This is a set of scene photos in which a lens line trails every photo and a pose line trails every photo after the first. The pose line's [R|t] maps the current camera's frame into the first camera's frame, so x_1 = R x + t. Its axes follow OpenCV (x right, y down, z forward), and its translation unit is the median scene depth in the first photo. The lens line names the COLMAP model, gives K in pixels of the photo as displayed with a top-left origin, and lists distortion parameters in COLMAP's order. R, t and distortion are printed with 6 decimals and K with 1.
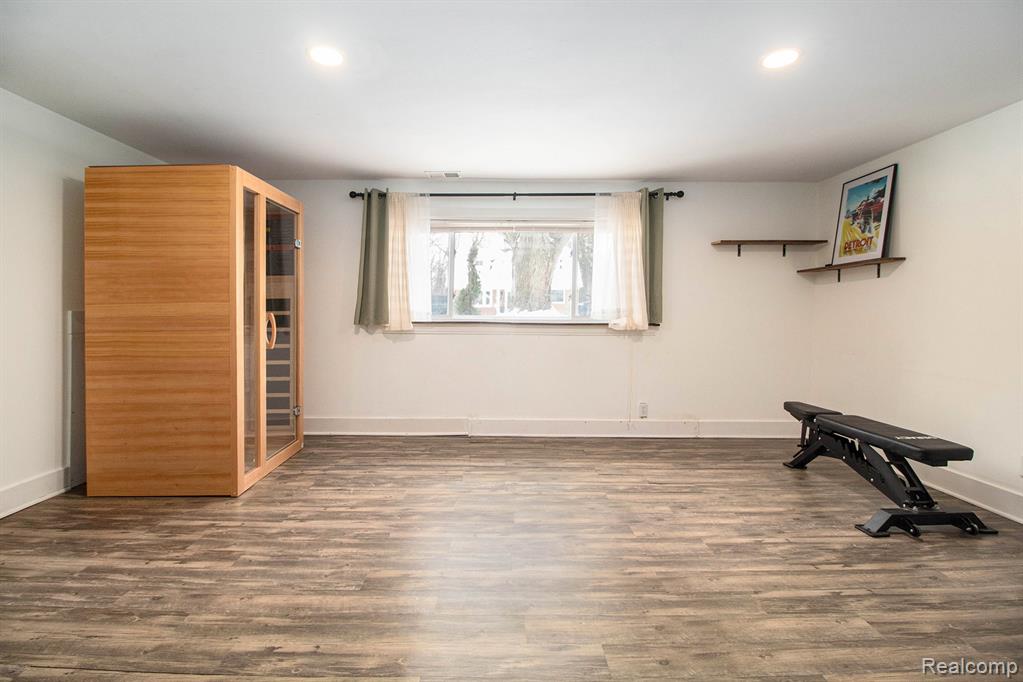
lens RADIAL K [[478.8, 0, 505.0], [0, 478.8, 307.7], [0, 0, 1]] dist [-0.019766, -0.004365]
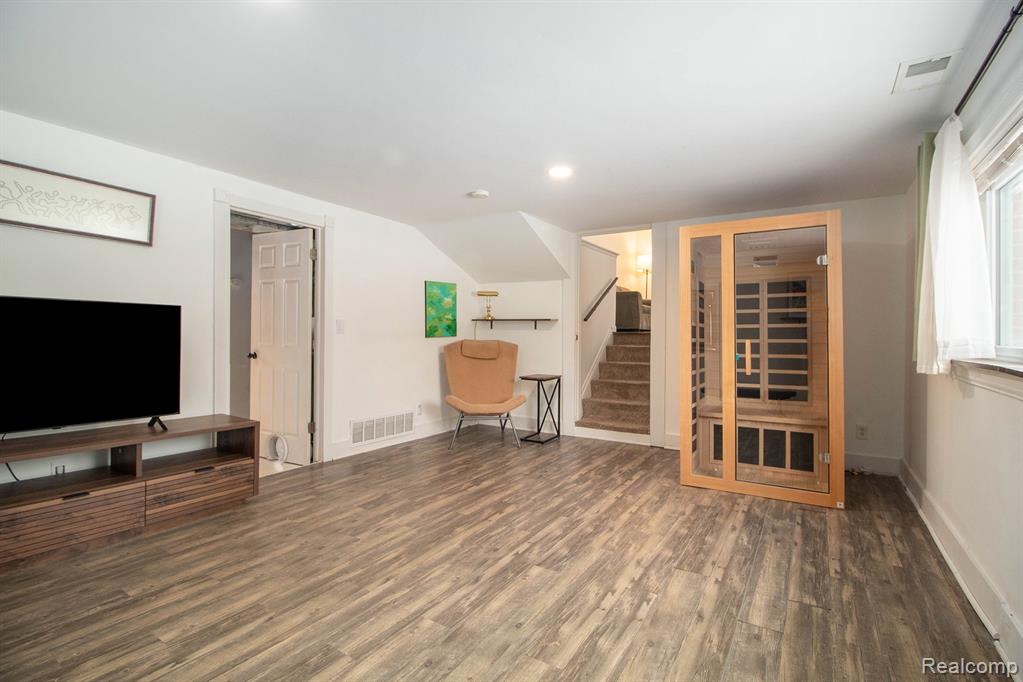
lens RADIAL K [[478.8, 0, 514.2], [0, 478.8, 336.2], [0, 0, 1]] dist [-0.019766, -0.004365]
pose [[-0.544374, -0.001435, -0.838842, 0.963531], [-0.003718, 0.999993, 0.000702, 0.013002], [0.838835, 0.003501, -0.544375, 1.744526]]
